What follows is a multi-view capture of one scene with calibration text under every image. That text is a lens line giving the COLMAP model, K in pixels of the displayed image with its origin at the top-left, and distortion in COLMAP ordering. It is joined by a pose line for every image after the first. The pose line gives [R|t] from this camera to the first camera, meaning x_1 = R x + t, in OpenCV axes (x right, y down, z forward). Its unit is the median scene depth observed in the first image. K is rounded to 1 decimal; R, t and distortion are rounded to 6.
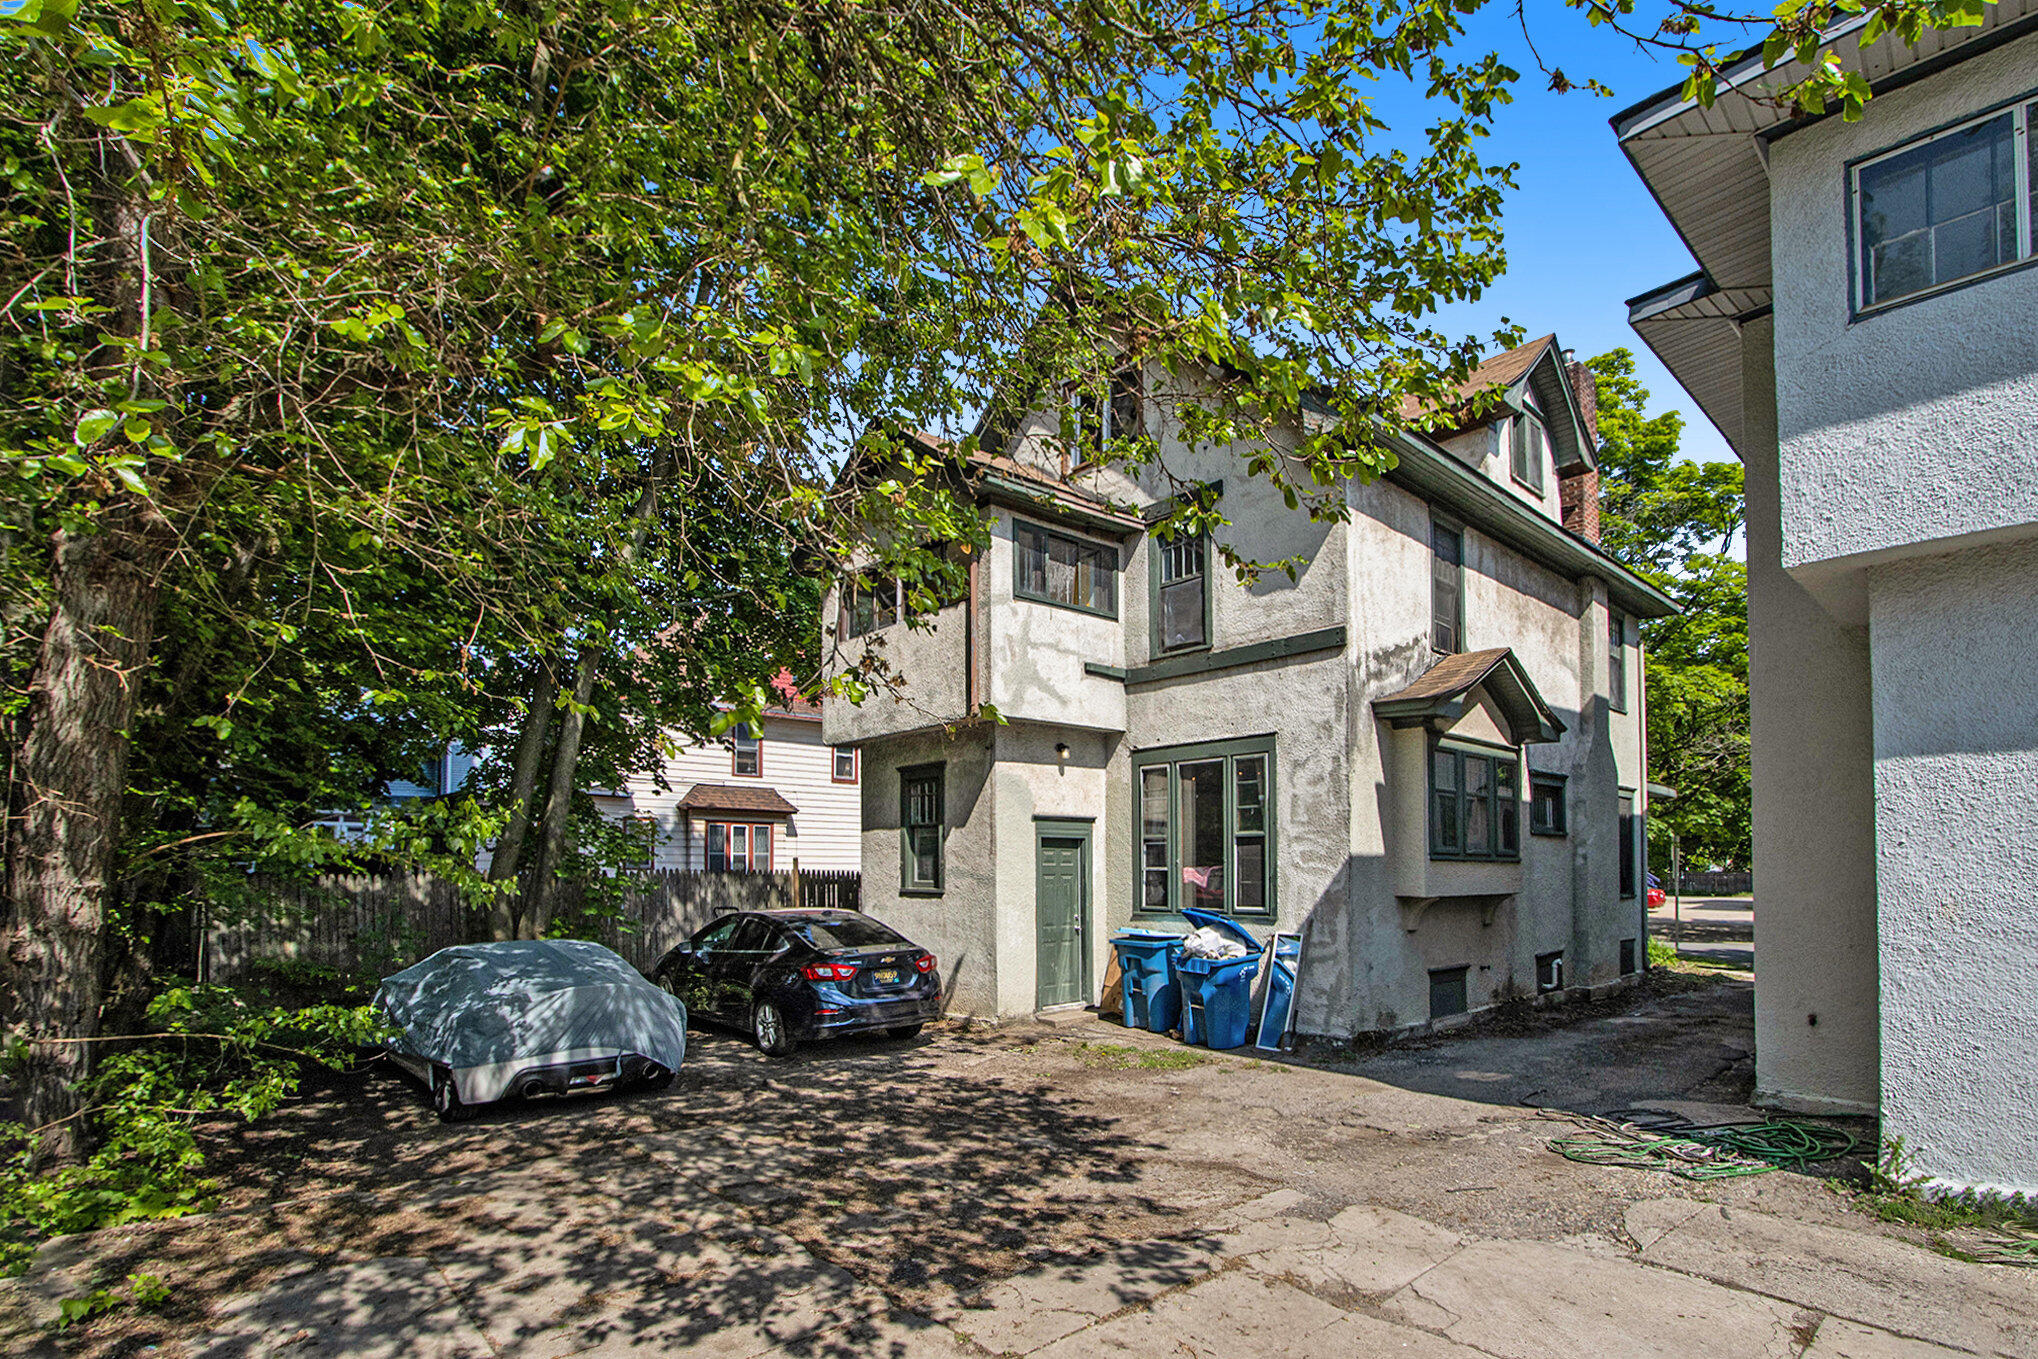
lens RADIAL K [[950.0, 0, 1017.4], [0, 950.0, 658.6], [0, 0, 1]] dist [0.000271, 0.000186]
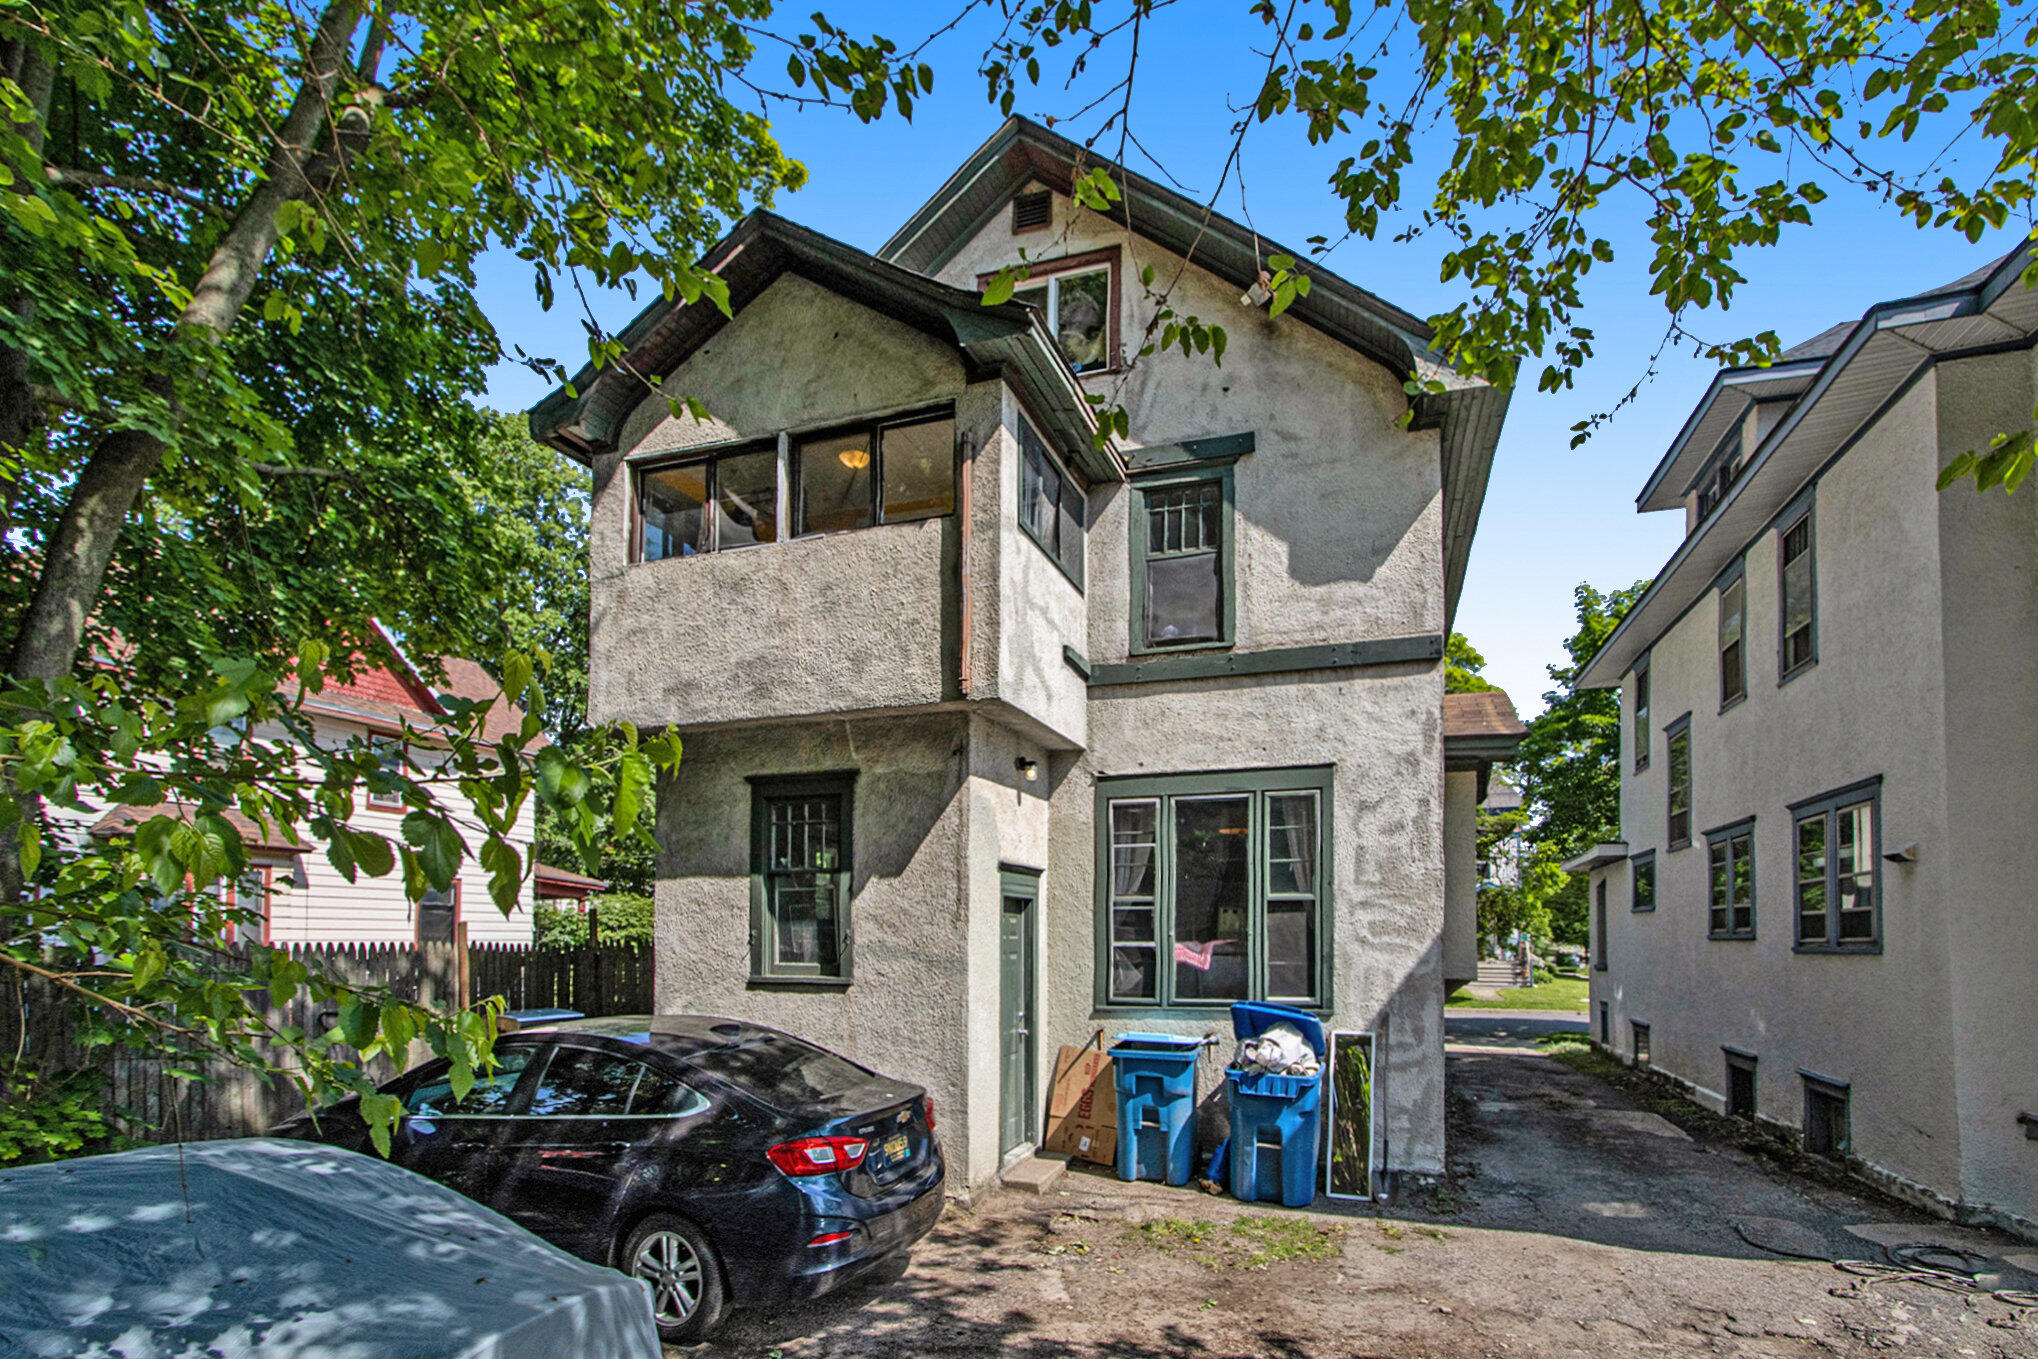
lens RADIAL K [[999.6, 0, 1019.0], [0, 999.6, 679.5], [0, 0, 1]] dist [0.001922, 0.000620]
pose [[0.878676, 0.122147, 0.461528, -0.307606], [-0.106548, 0.992506, -0.059824, 0.080437], [-0.465377, 0.003391, 0.885106, 0.384409]]
